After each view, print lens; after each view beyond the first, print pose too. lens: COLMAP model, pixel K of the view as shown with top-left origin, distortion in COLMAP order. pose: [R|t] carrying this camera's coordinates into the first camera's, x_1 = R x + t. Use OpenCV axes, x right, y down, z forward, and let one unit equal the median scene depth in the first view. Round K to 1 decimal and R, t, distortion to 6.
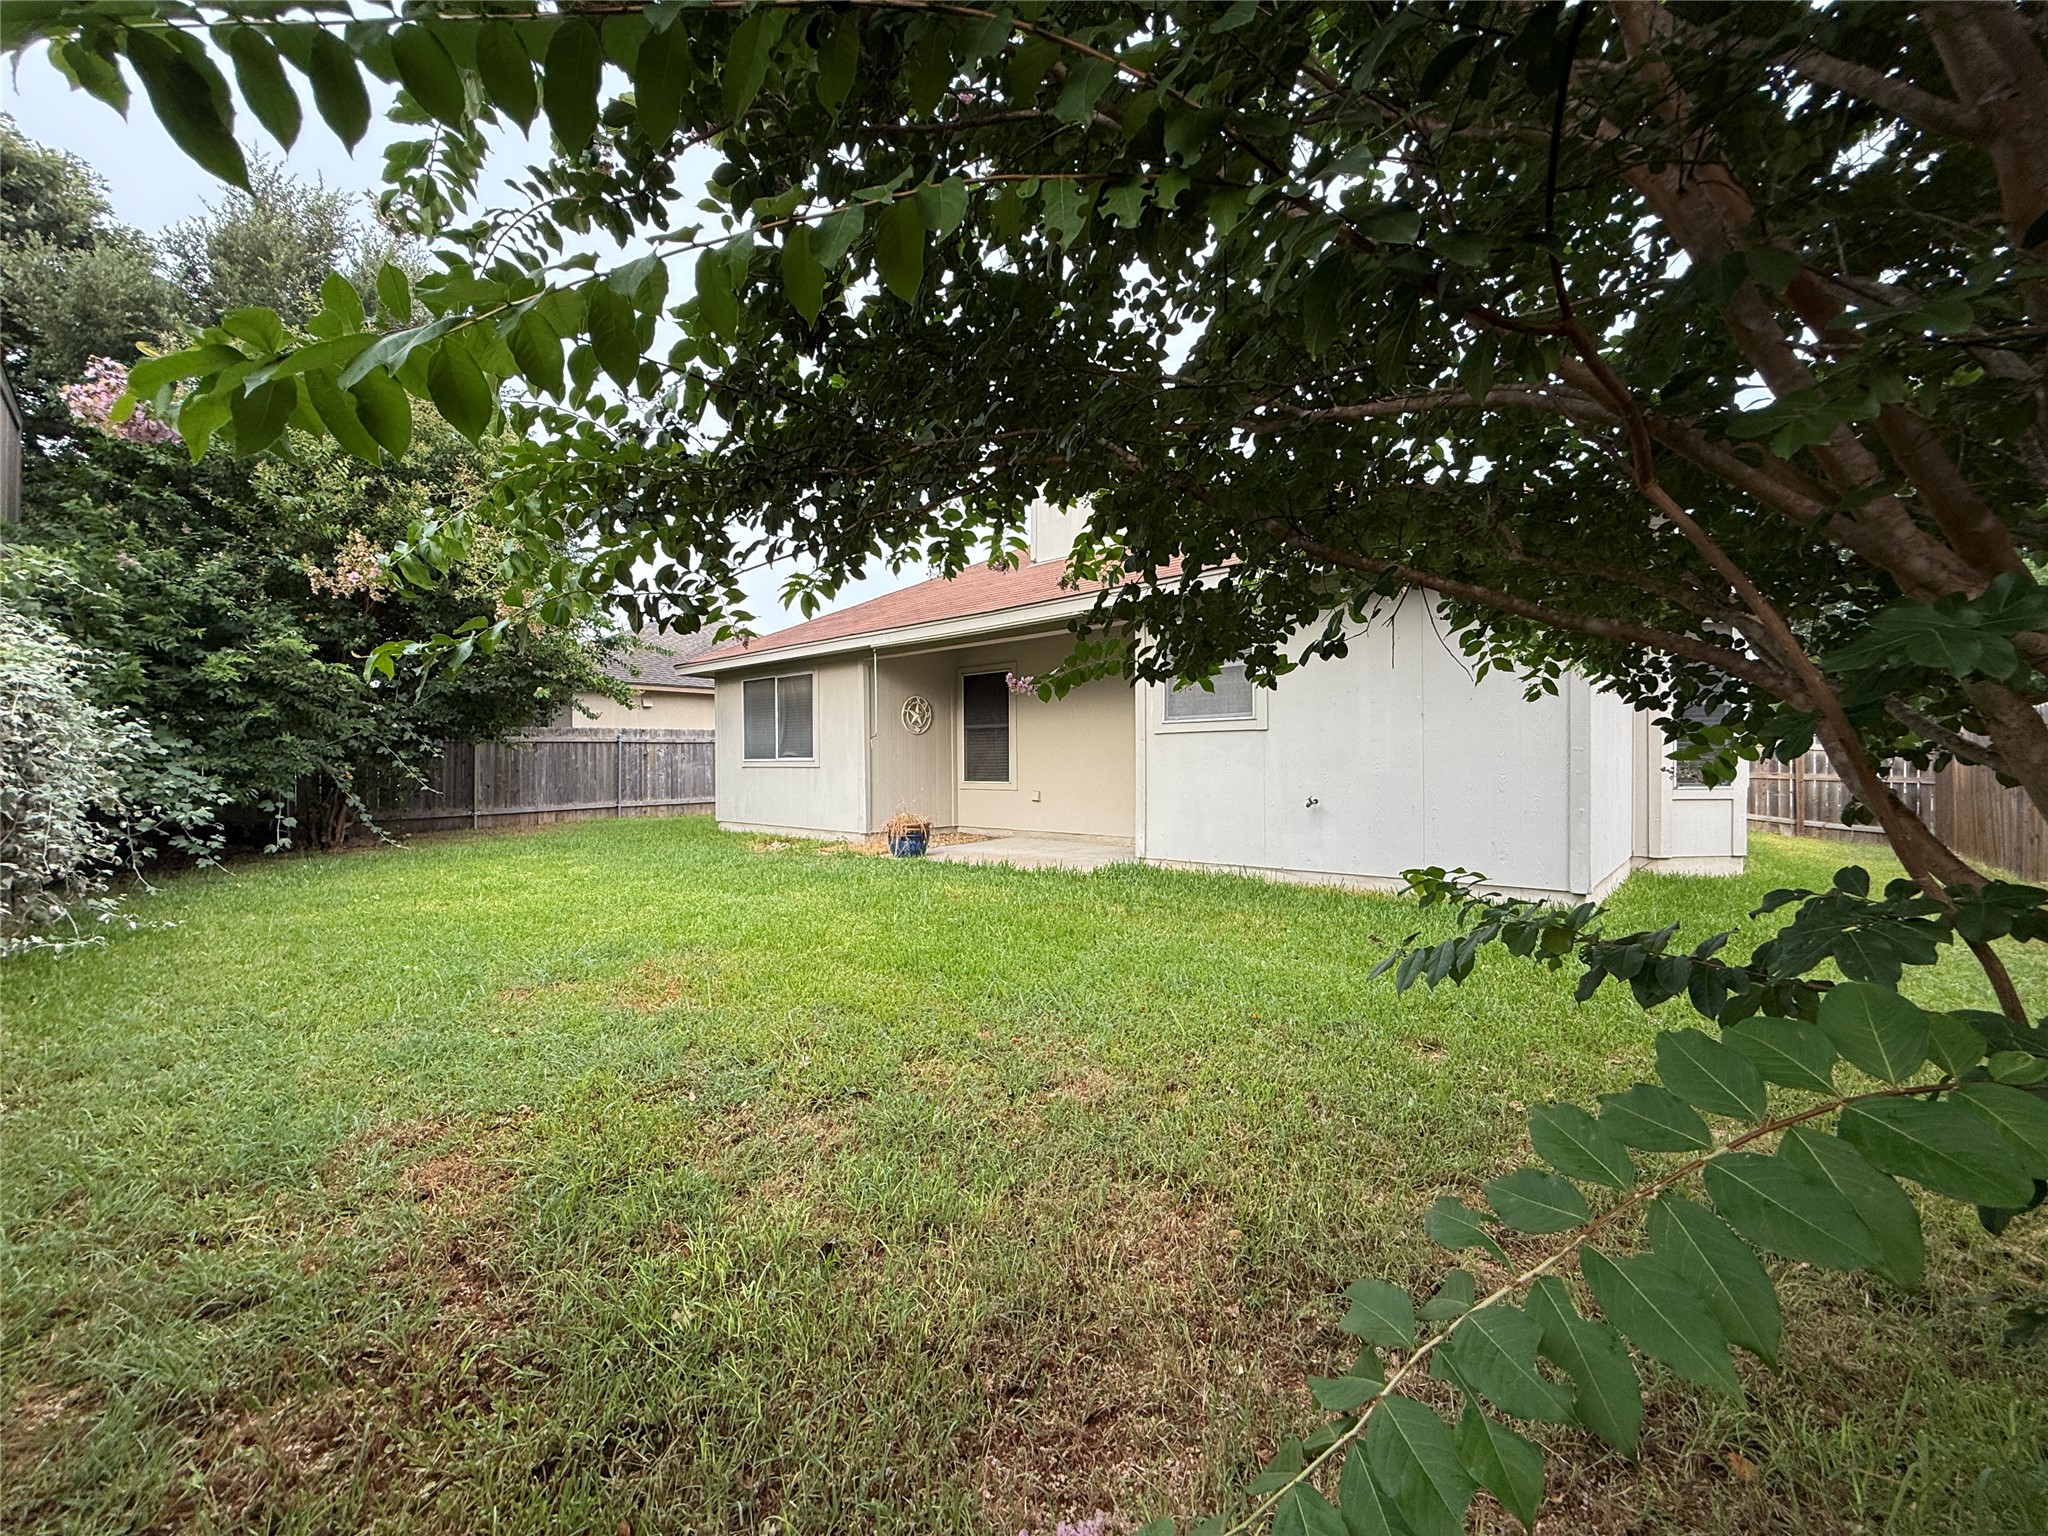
lens RADIAL K [[815.8, 0, 1018.2], [0, 815.8, 766.6], [0, 0, 1]] dist [0.001261, 0.000518]
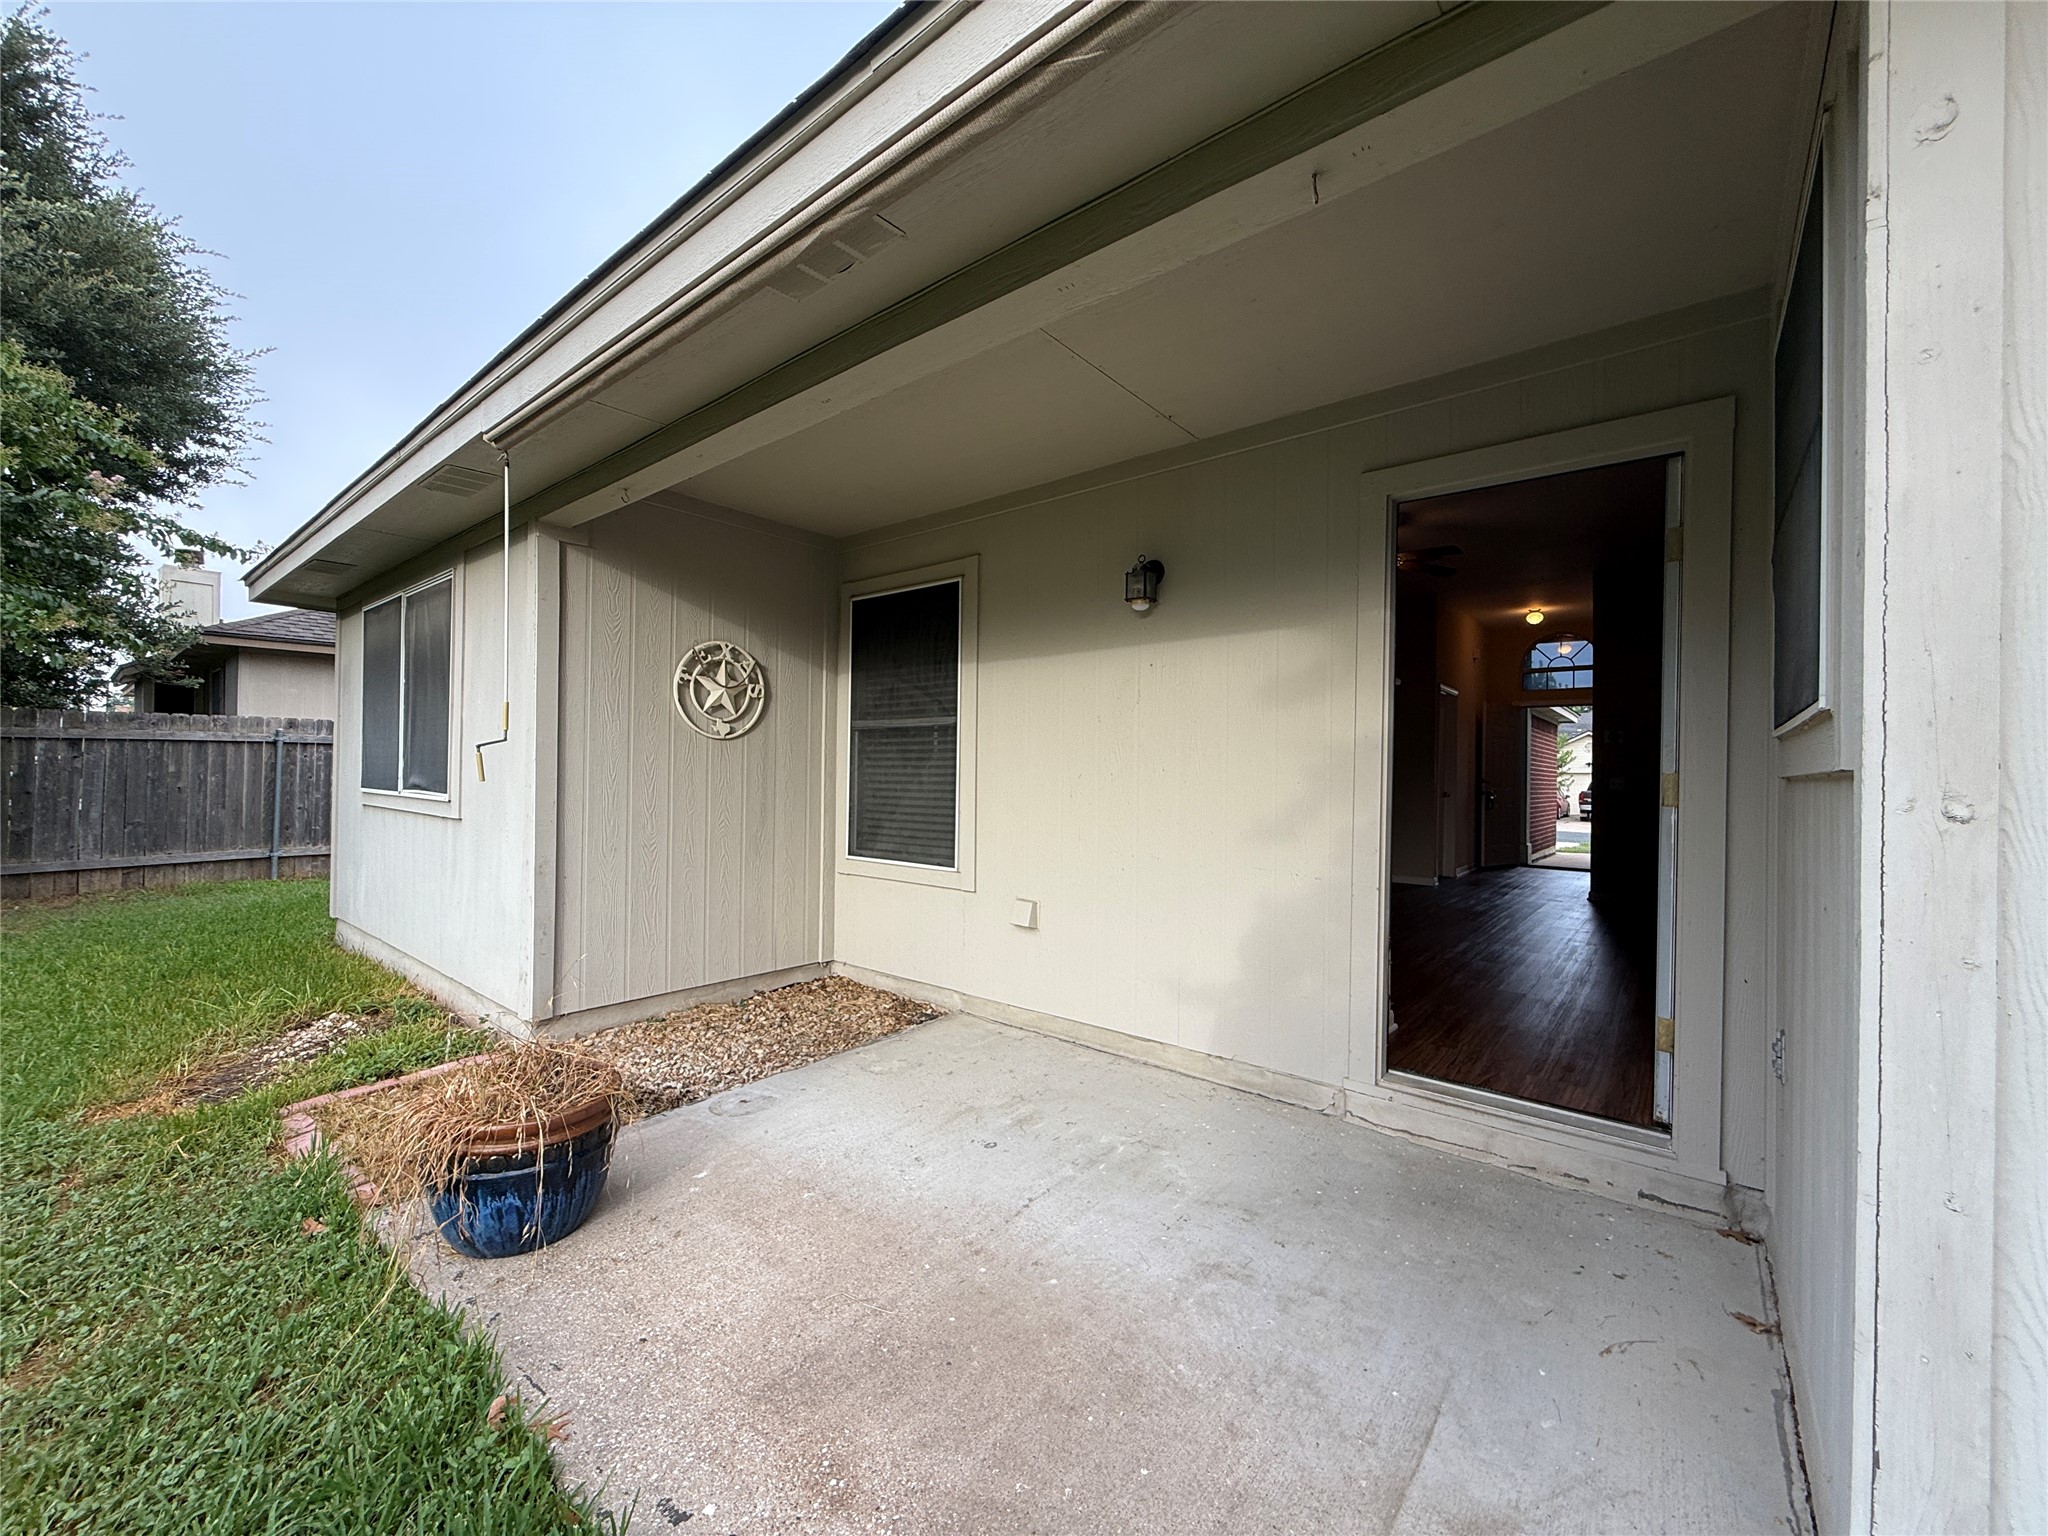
lens RADIAL K [[815.8, 0, 1018.2], [0, 815.8, 766.6], [0, 0, 1]] dist [0.001261, 0.000518]
pose [[0.999049, 0.020926, 0.038255, 0.002402], [-0.020466, 0.999714, -0.012375, -0.017938], [-0.038503, 0.011580, 0.999191, 0.442043]]
